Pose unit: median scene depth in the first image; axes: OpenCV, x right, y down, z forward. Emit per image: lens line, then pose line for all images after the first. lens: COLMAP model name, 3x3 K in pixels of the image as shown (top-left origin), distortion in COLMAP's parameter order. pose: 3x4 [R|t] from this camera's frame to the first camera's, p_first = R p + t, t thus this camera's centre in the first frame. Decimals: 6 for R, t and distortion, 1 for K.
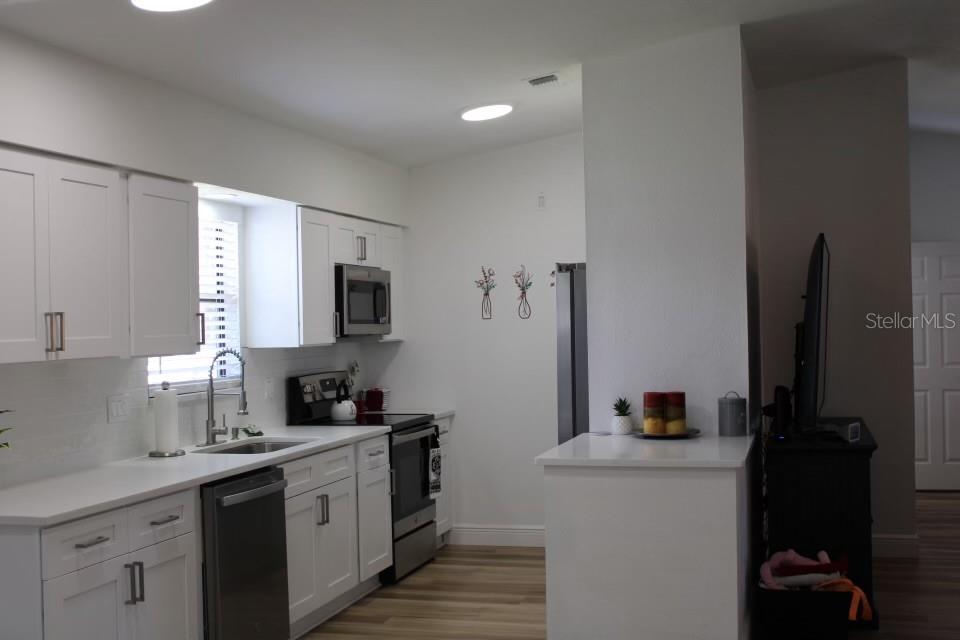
lens RADIAL K [[1184.5, 0, 480.0], [0, 1184.5, 320.0], [0, 0, 1]] dist [-0.059341, 0.080285]
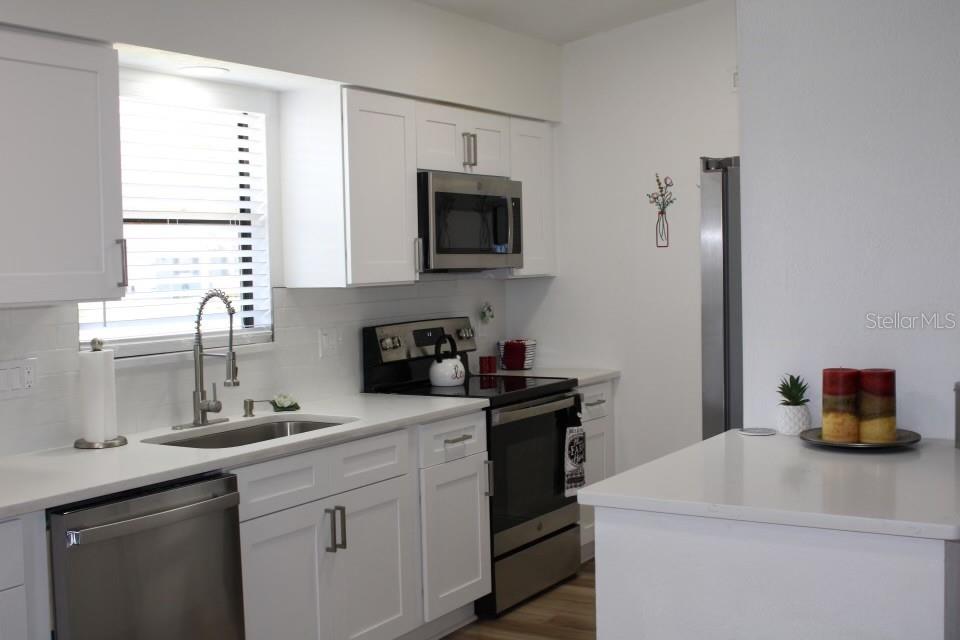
lens RADIAL K [[1184.5, 0, 480.0], [0, 1184.5, 320.0], [0, 0, 1]] dist [-0.059341, 0.080285]
pose [[0.962714, 0.012805, -0.270219, 0.115377], [0.003261, 0.998257, 0.058920, 0.000956], [0.270502, -0.057605, 0.960994, 0.337735]]
